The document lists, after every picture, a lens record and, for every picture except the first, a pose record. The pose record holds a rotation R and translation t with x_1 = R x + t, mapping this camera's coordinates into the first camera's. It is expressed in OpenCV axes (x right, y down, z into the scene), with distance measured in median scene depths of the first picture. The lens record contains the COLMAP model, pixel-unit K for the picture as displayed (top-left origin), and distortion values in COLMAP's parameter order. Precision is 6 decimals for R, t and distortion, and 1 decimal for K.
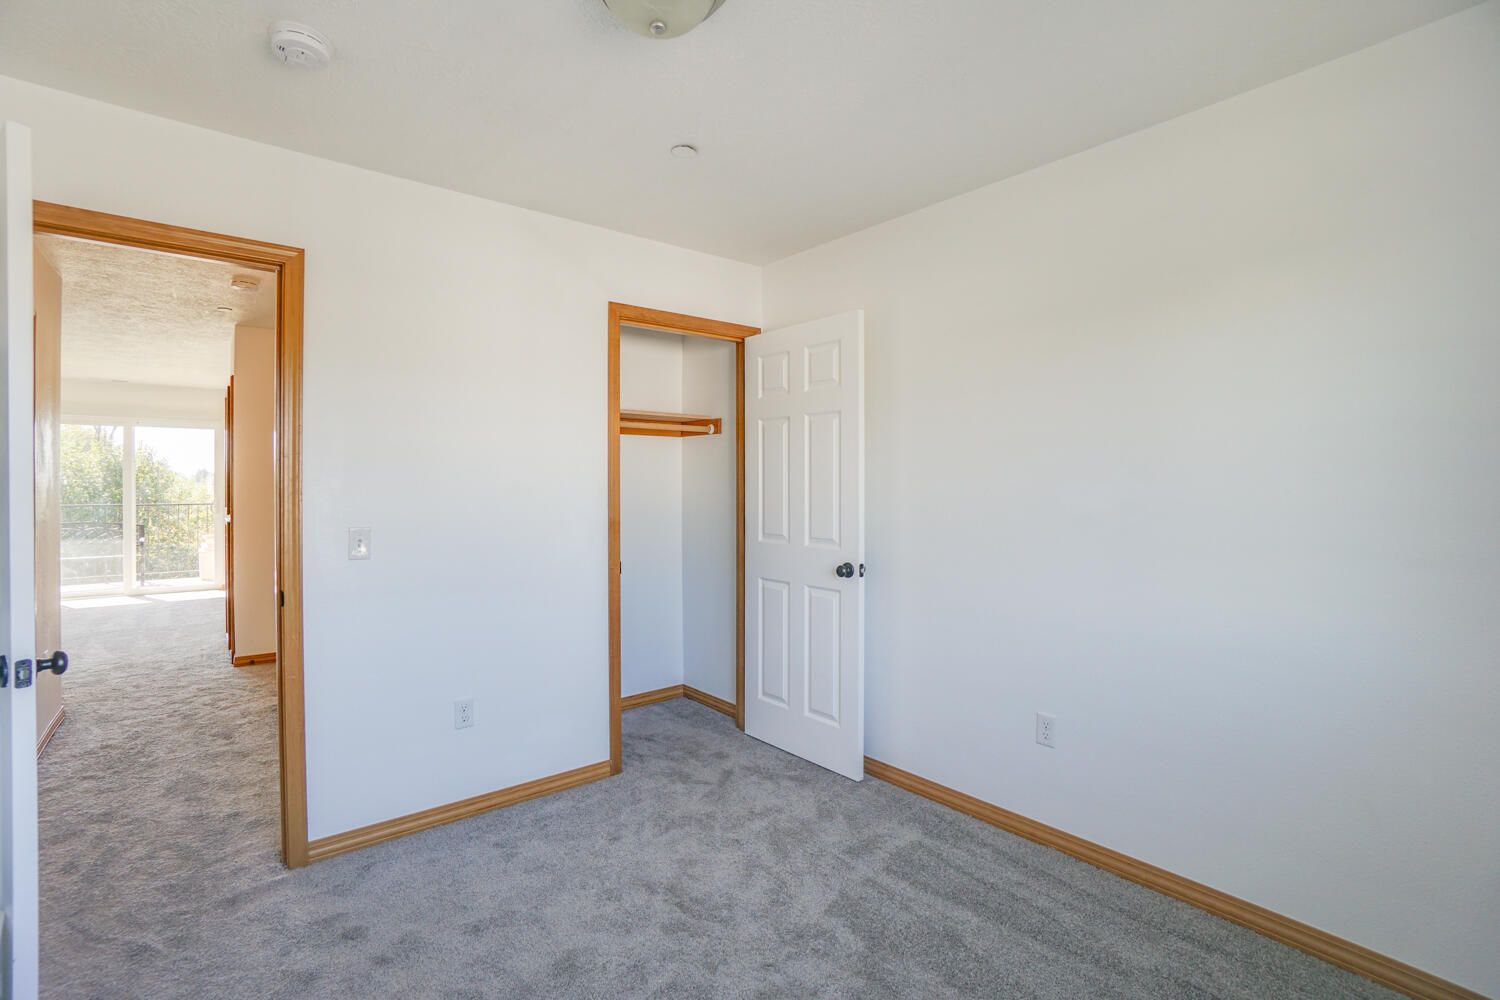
lens RADIAL K [[676.4, 0, 744.8], [0, 676.4, 491.9], [0, 0, 1]] dist [-0.067204, 0.024865]
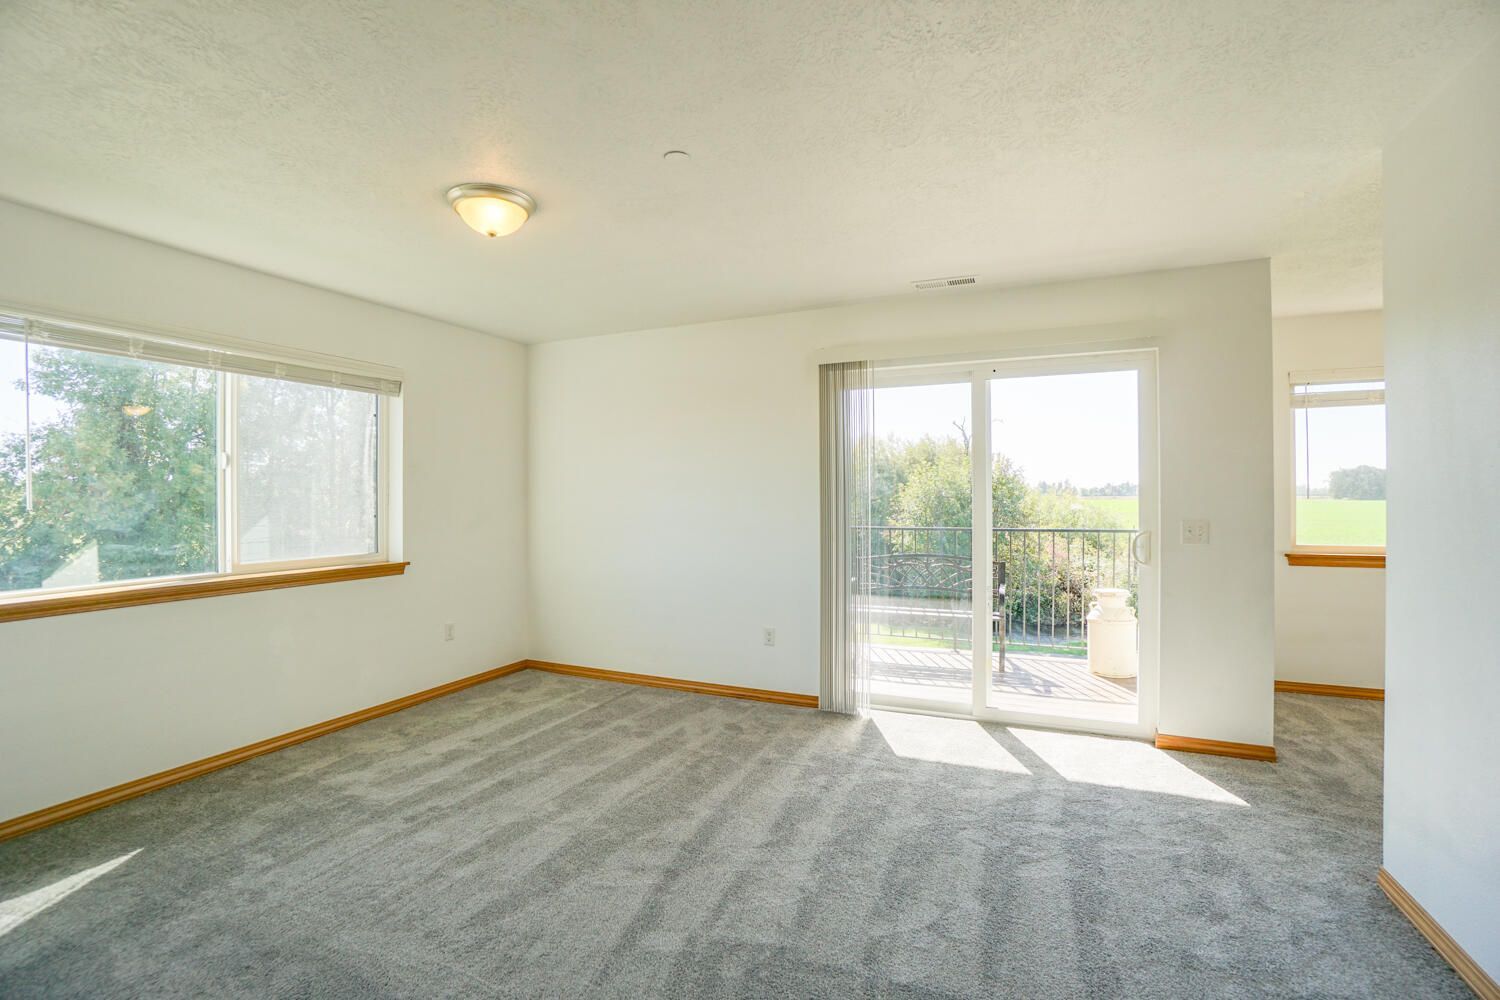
lens RADIAL K [[676.4, 0, 744.8], [0, 676.4, 491.9], [0, 0, 1]] dist [-0.067204, 0.024865]
pose [[0.443732, -0.009939, -0.896104, -0.469448], [-0.003449, 0.999912, -0.012798, -0.006585], [0.896153, 0.008770, 0.443659, 0.502514]]
